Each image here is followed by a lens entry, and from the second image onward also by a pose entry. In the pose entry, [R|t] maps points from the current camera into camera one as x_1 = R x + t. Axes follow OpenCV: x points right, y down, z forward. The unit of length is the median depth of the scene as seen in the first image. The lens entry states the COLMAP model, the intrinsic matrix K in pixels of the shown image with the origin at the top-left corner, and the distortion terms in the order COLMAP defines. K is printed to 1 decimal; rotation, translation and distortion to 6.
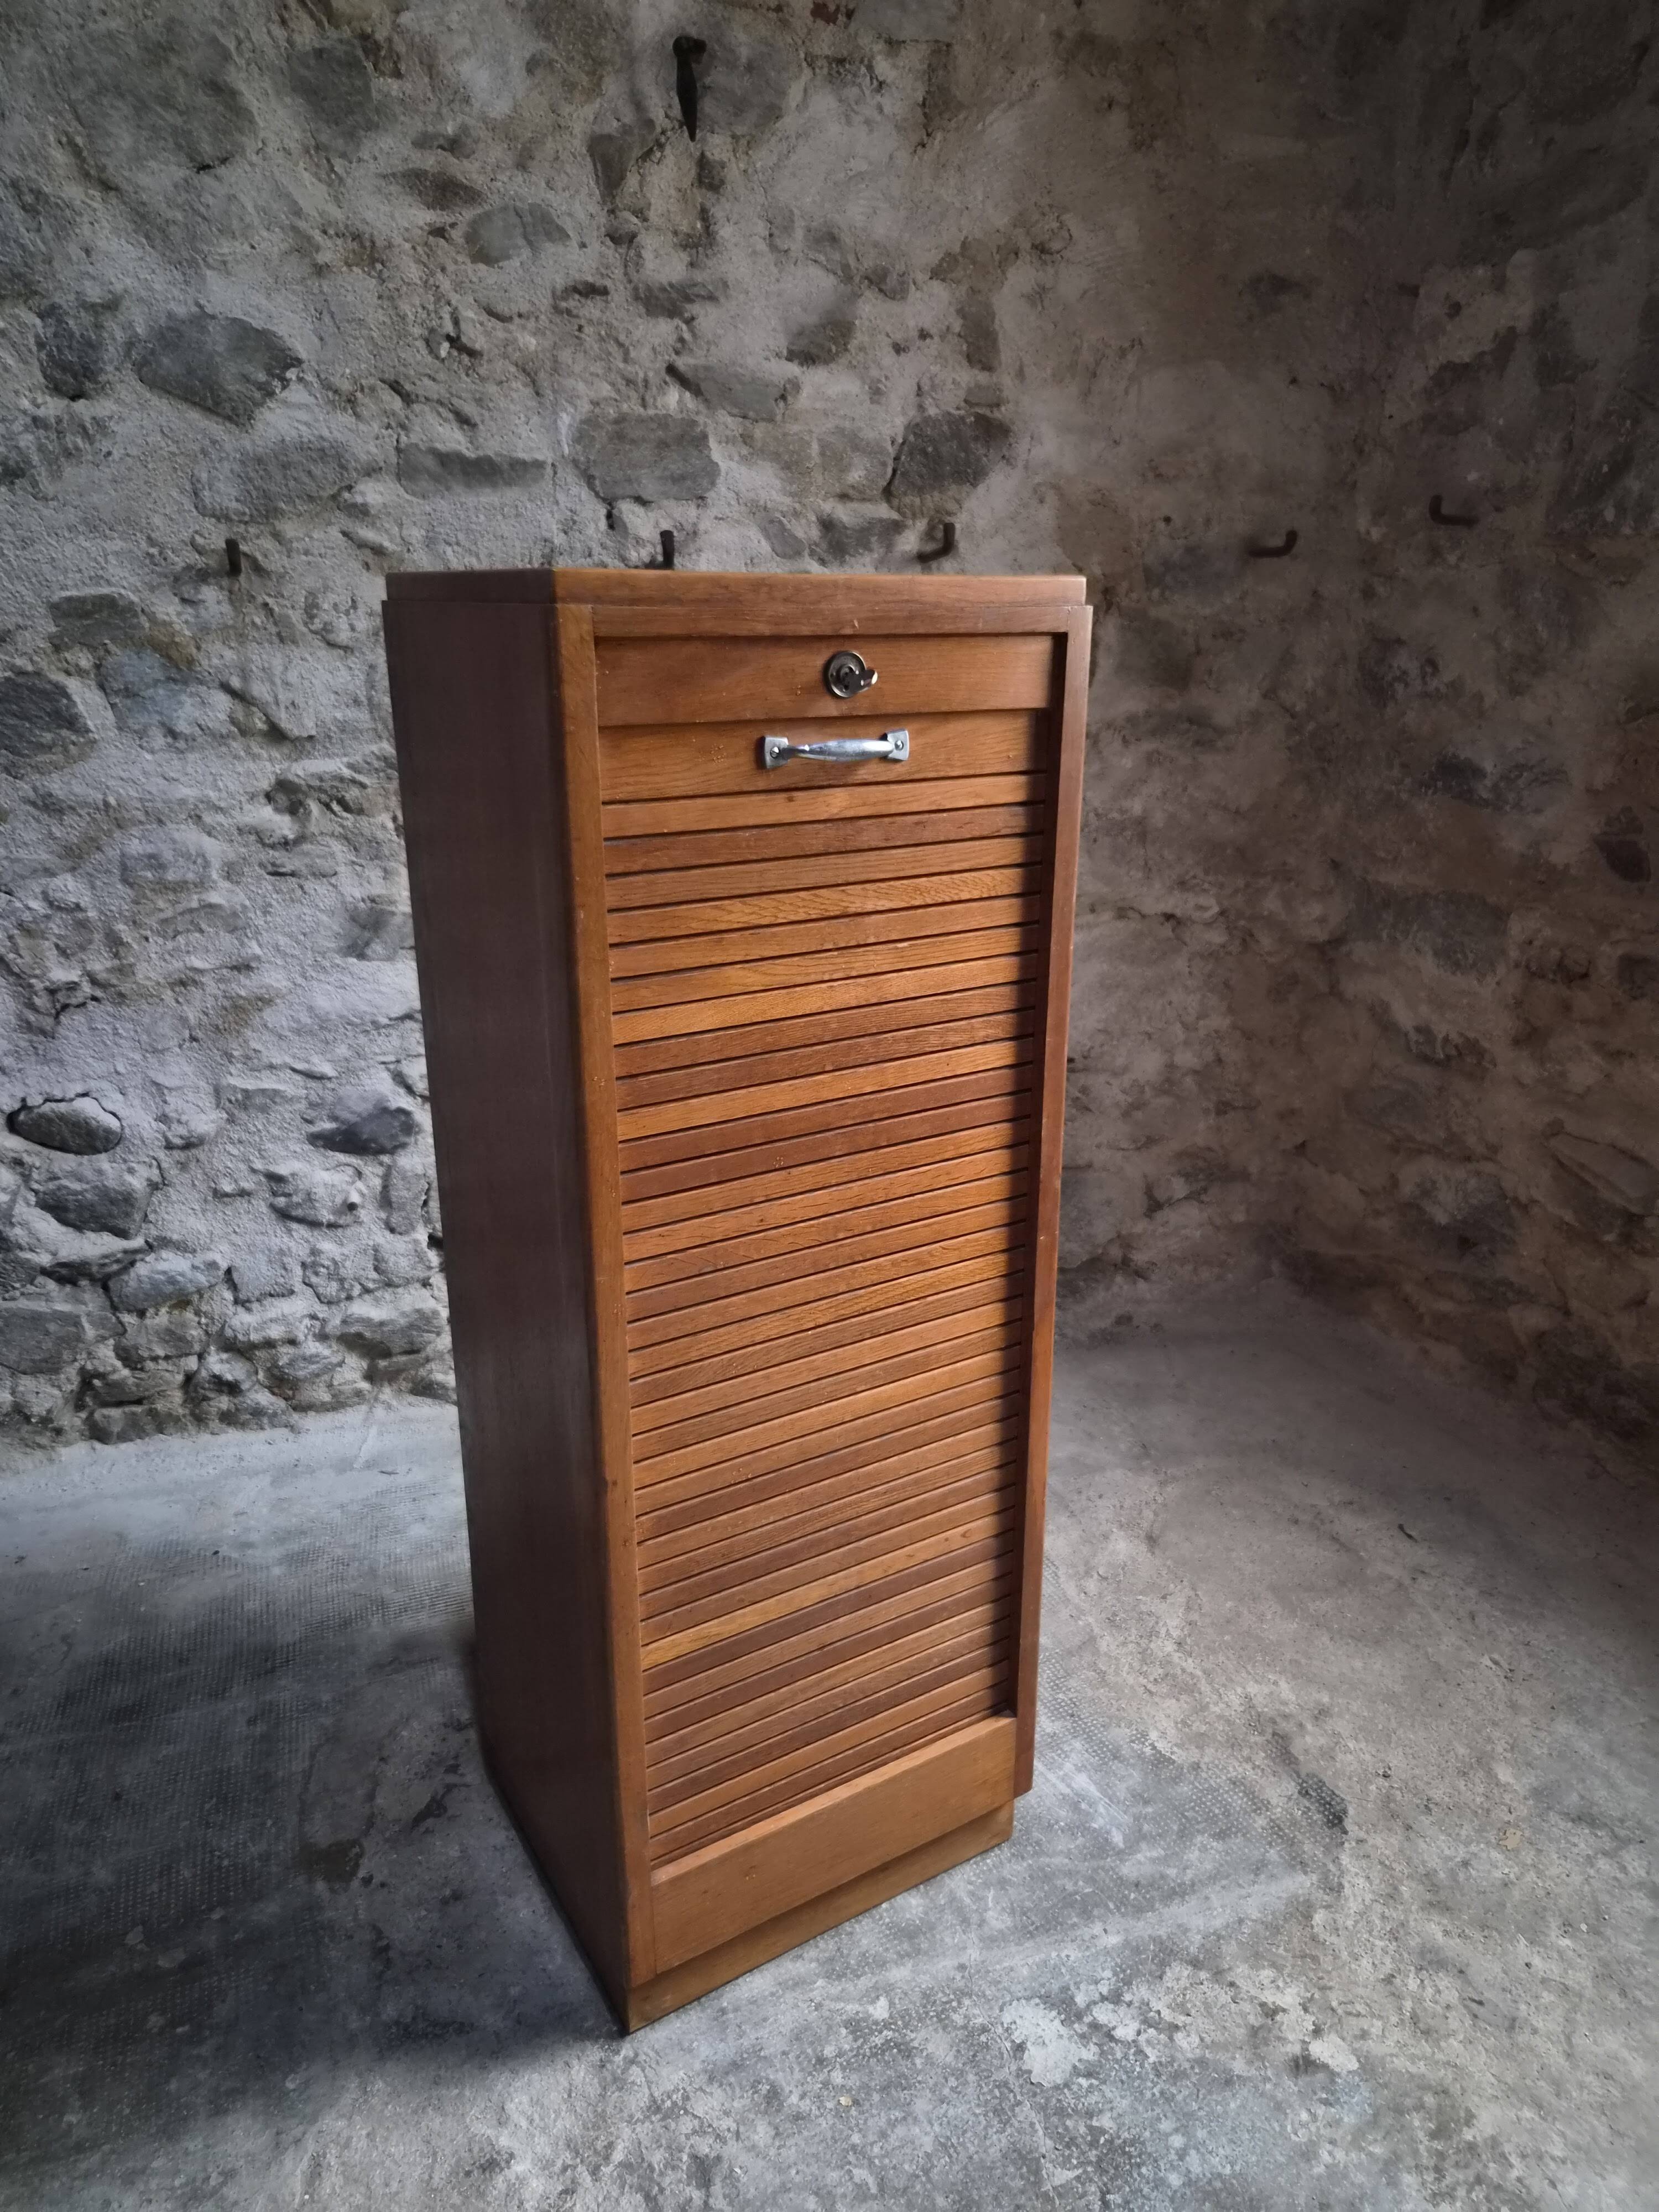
lens RADIAL K [[1488.7, 0, 844.0], [0, 1488.7, 1104.8], [0, 0, 1]] dist [0.065070, -0.049717]
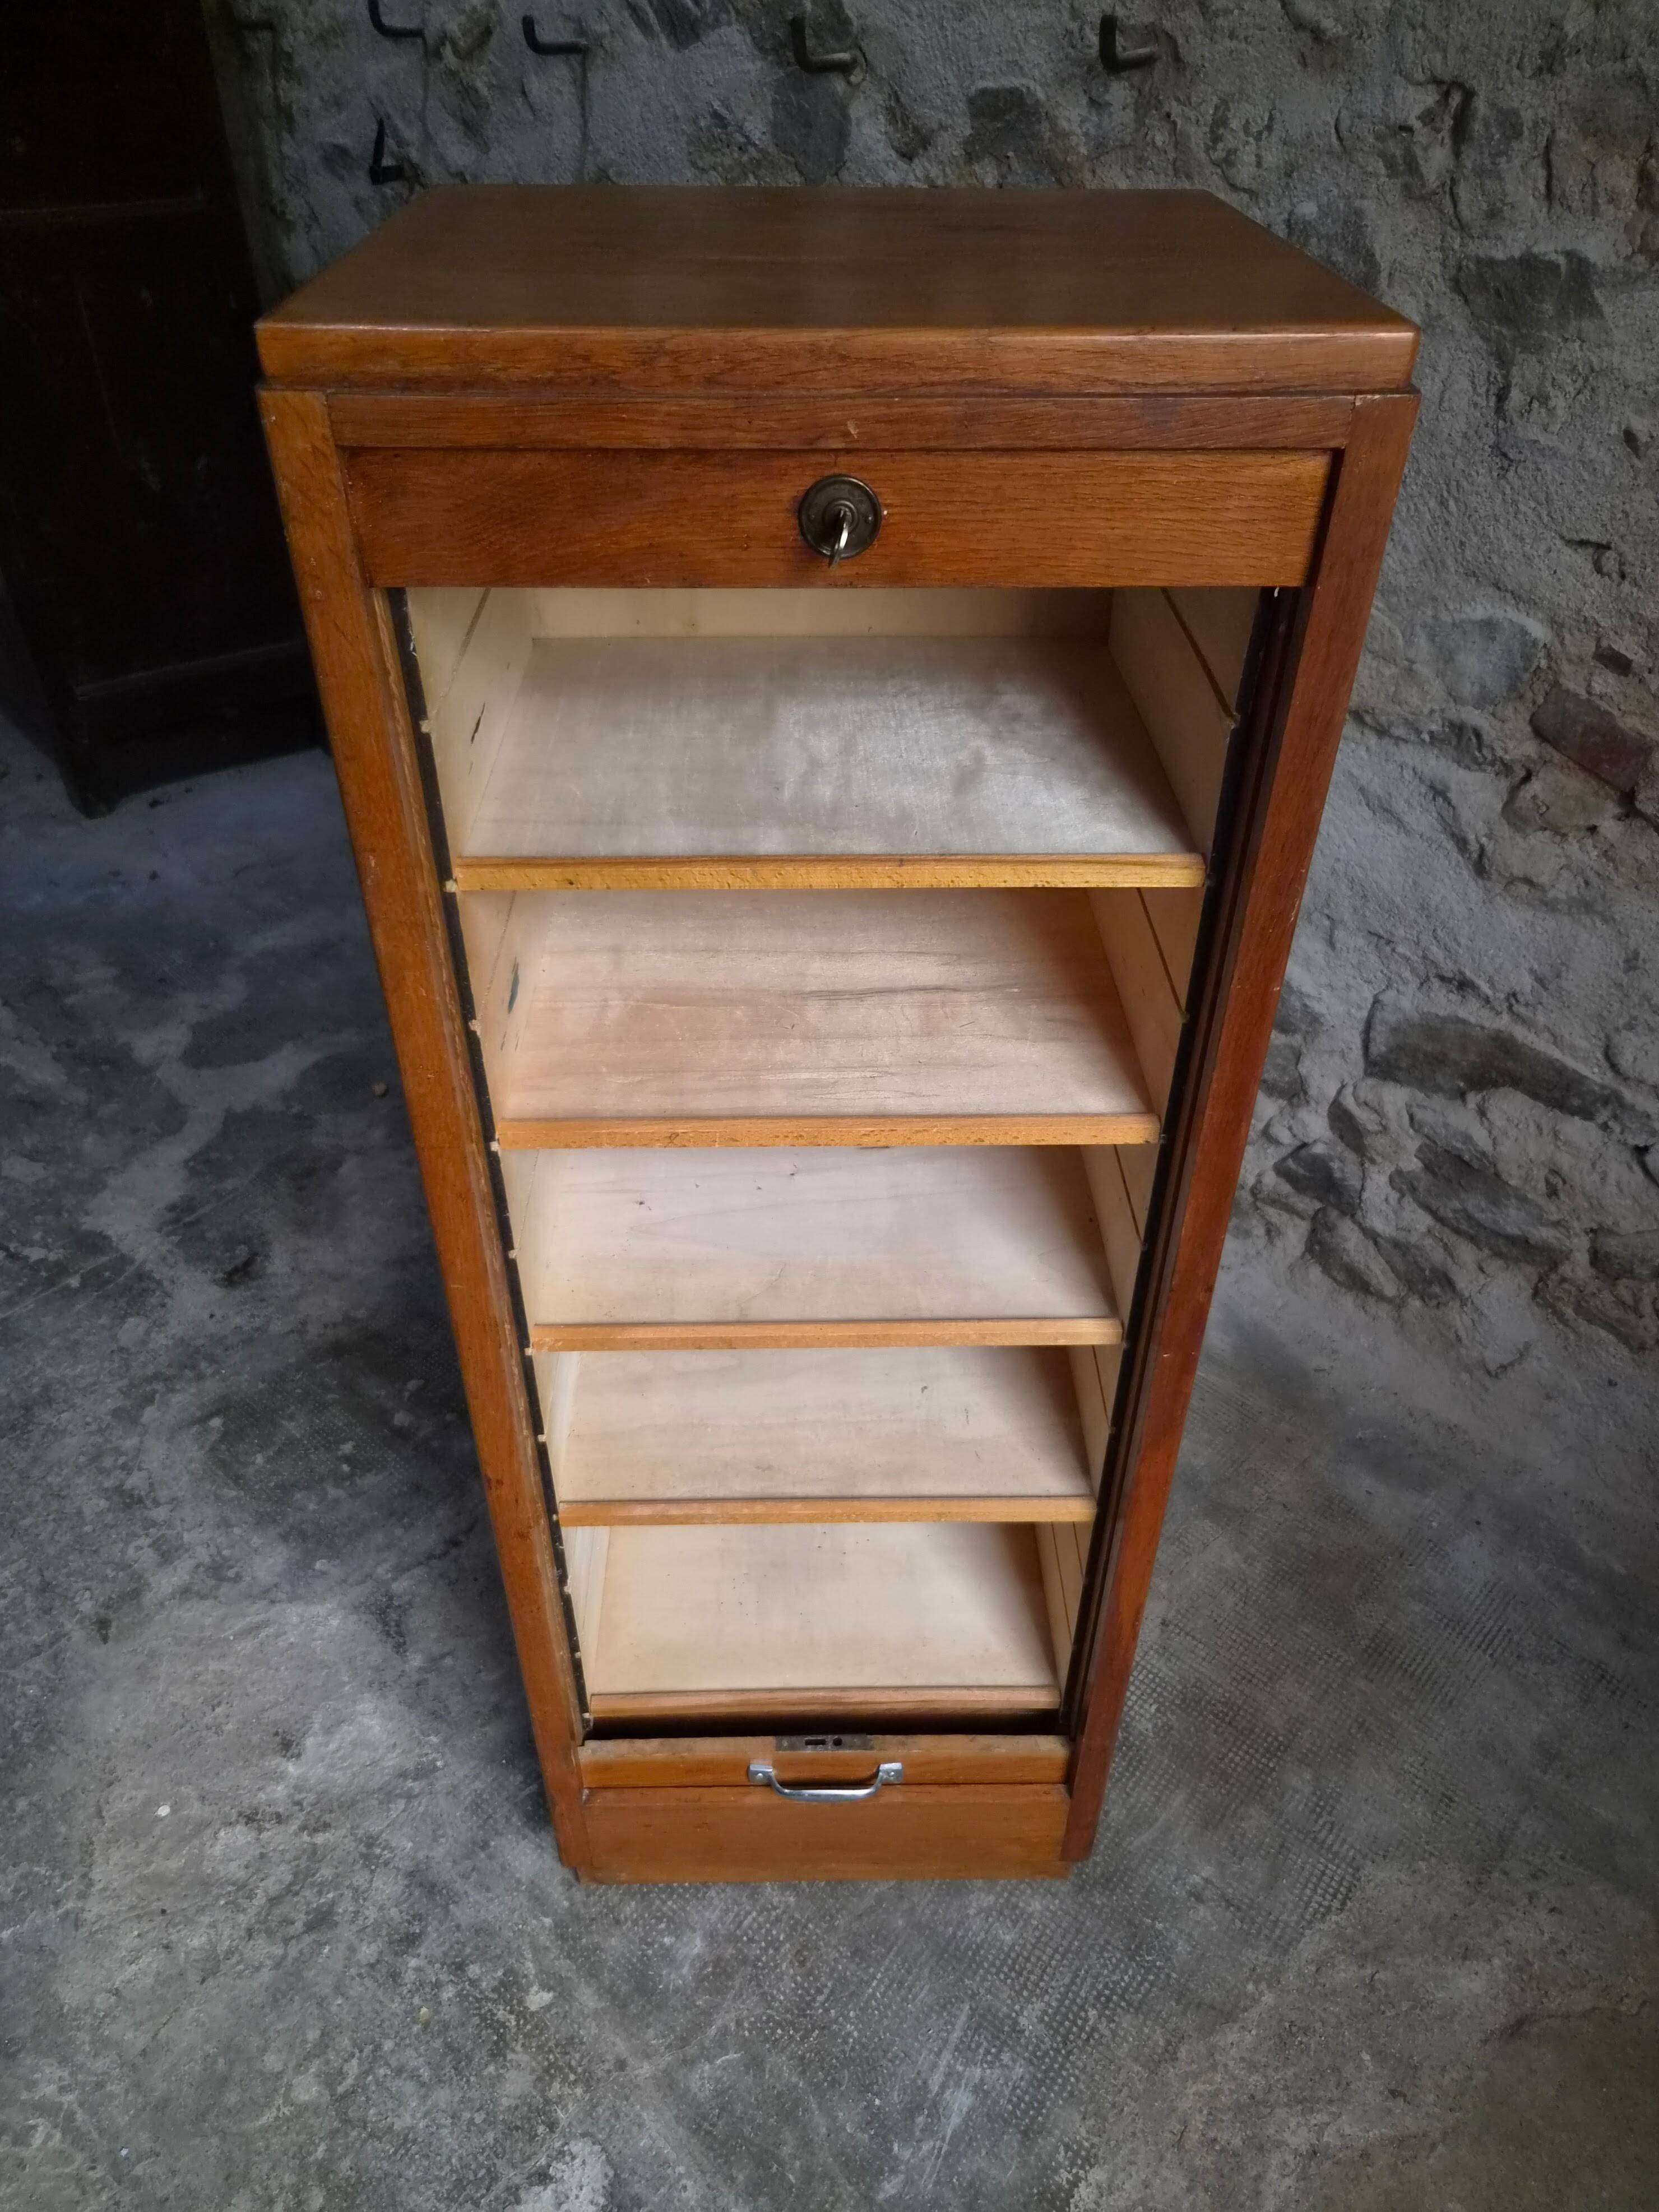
lens RADIAL K [[1516.8, 0, 828.7], [0, 1516.8, 1125.0], [0, 0, 1]] dist [0.058110, -0.046644]
pose [[0.457092, 0.552418, -0.697067, 0.327901], [-0.288226, 0.833440, 0.471492, -0.234412], [0.841423, -0.014602, 0.540179, 0.466856]]
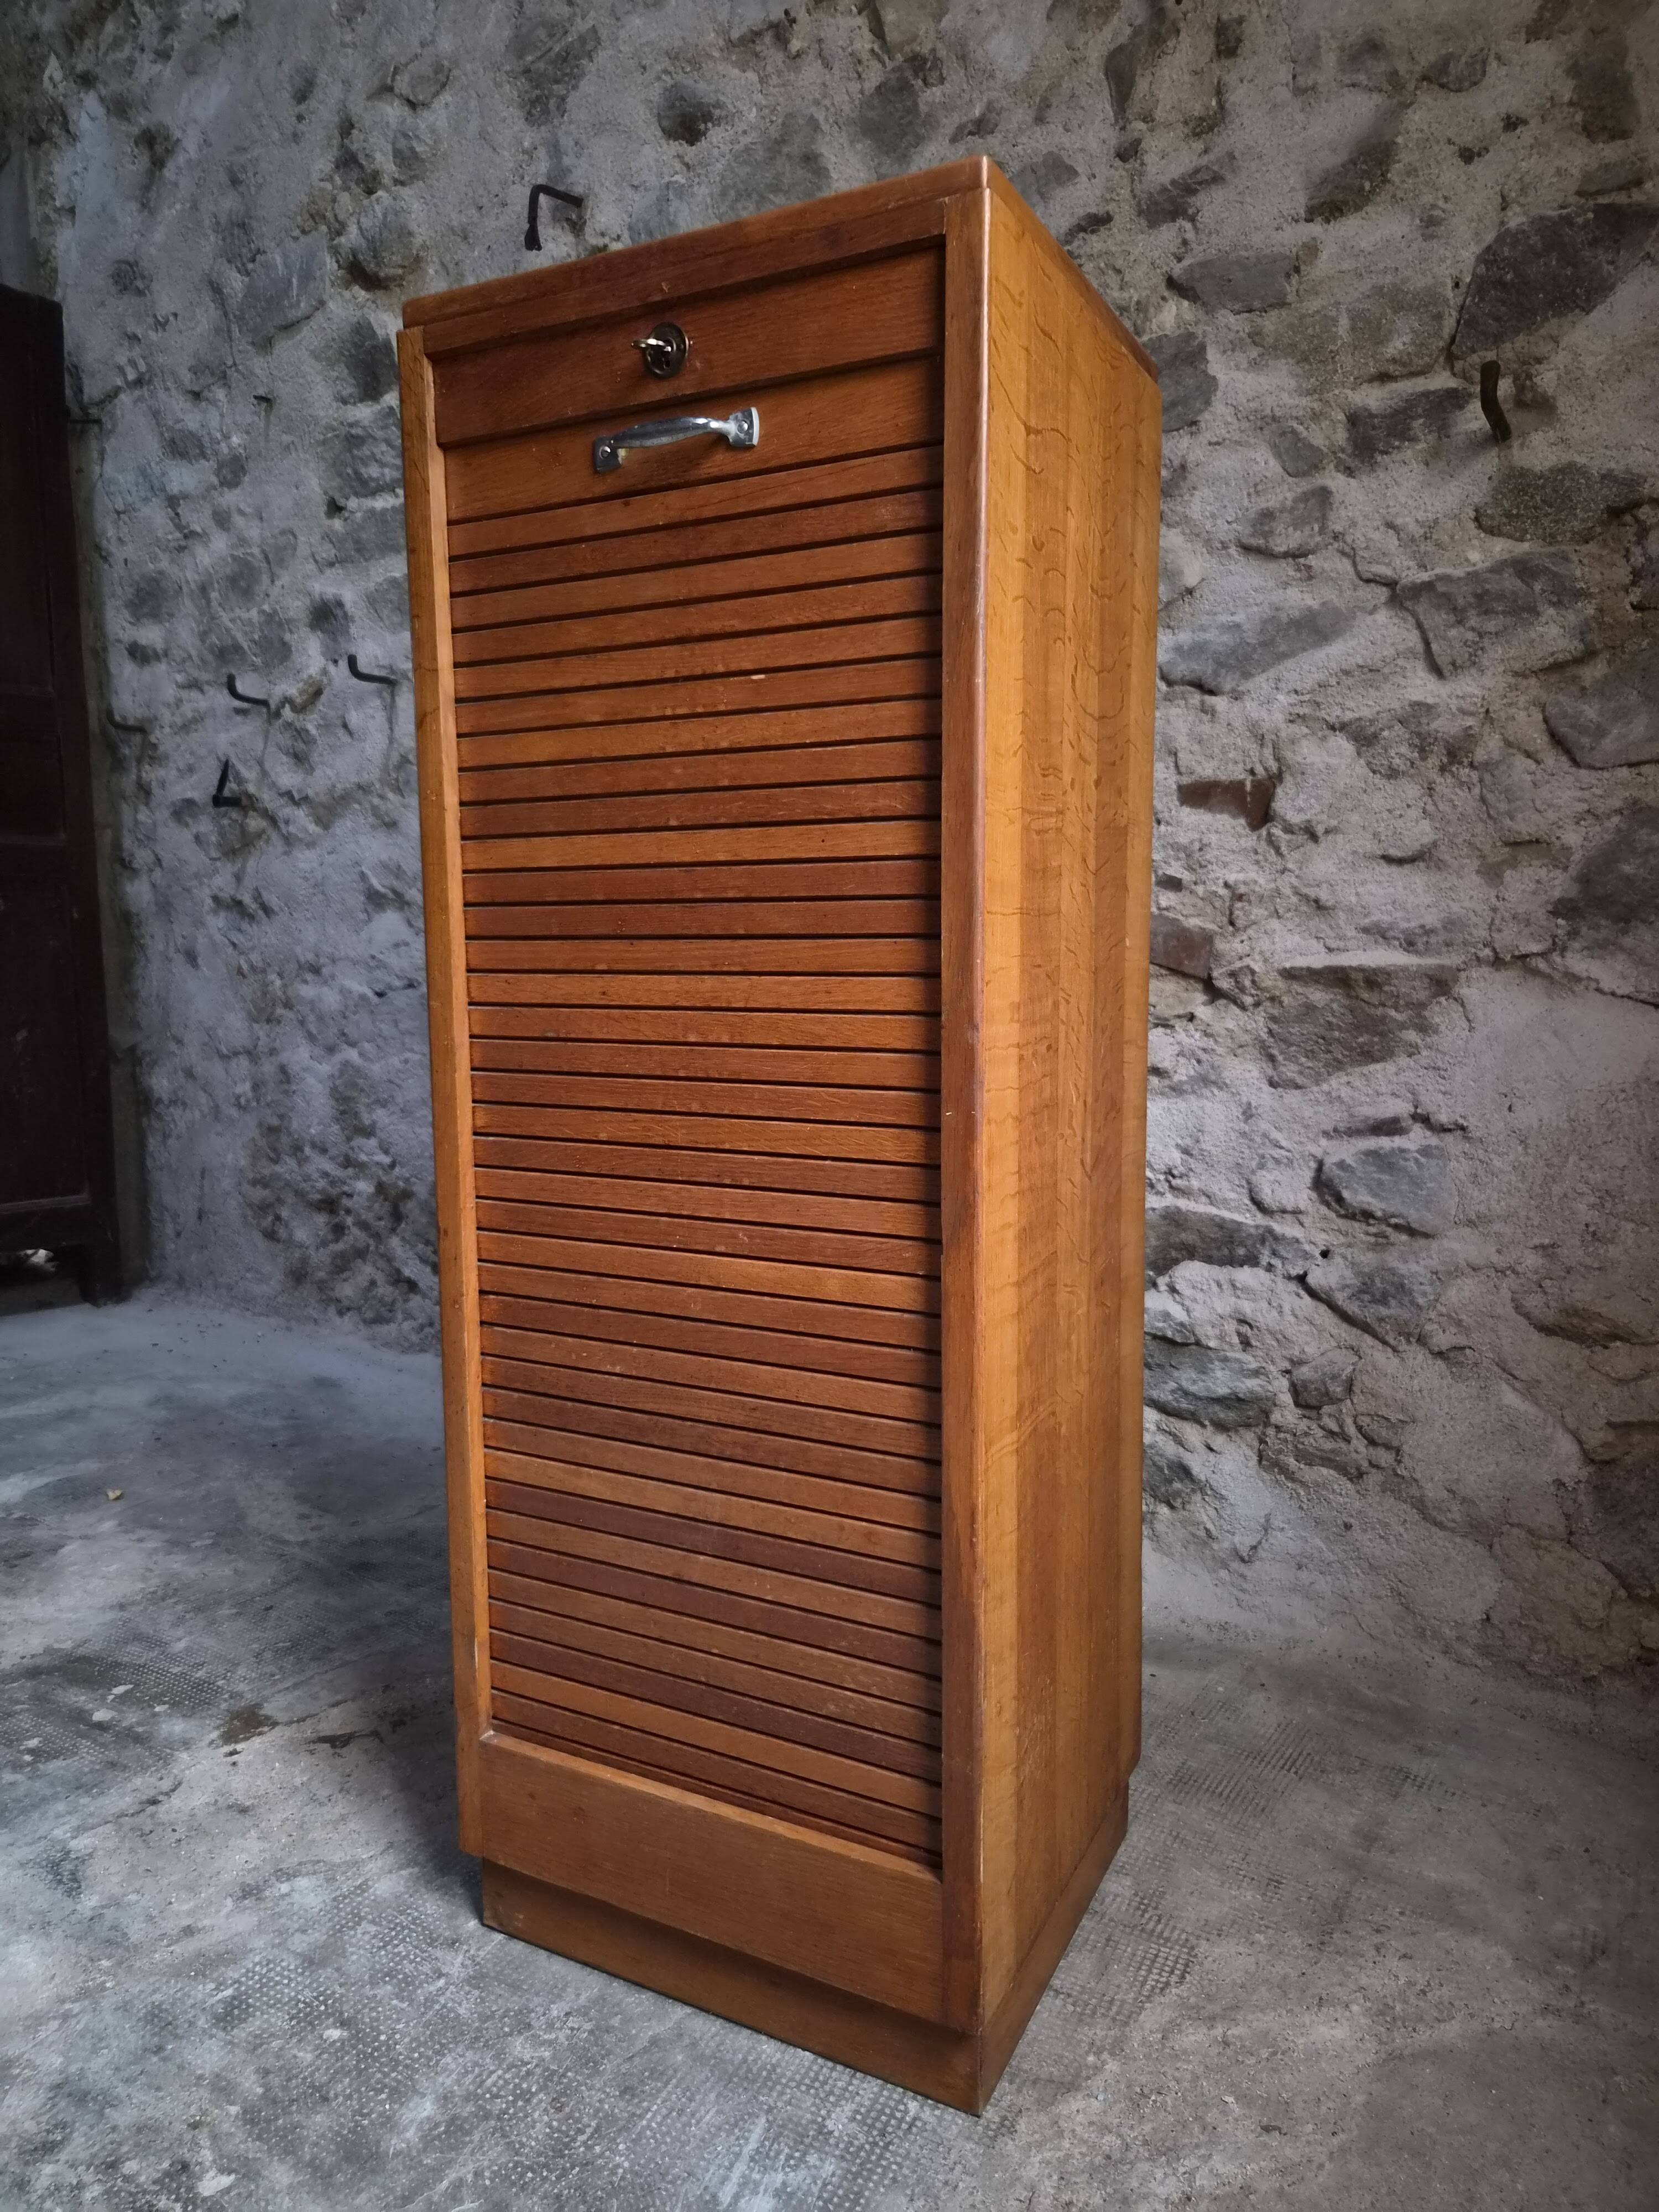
lens RADIAL K [[1493.0, 0, 825.6], [0, 1493.0, 1105.2], [0, 0, 1]] dist [0.064383, -0.049967]
pose [[0.588325, 0.103663, -0.801952, 0.508778], [-0.259072, 0.963635, -0.065496, 0.059478], [0.765999, 0.246296, 0.593787, 0.478839]]
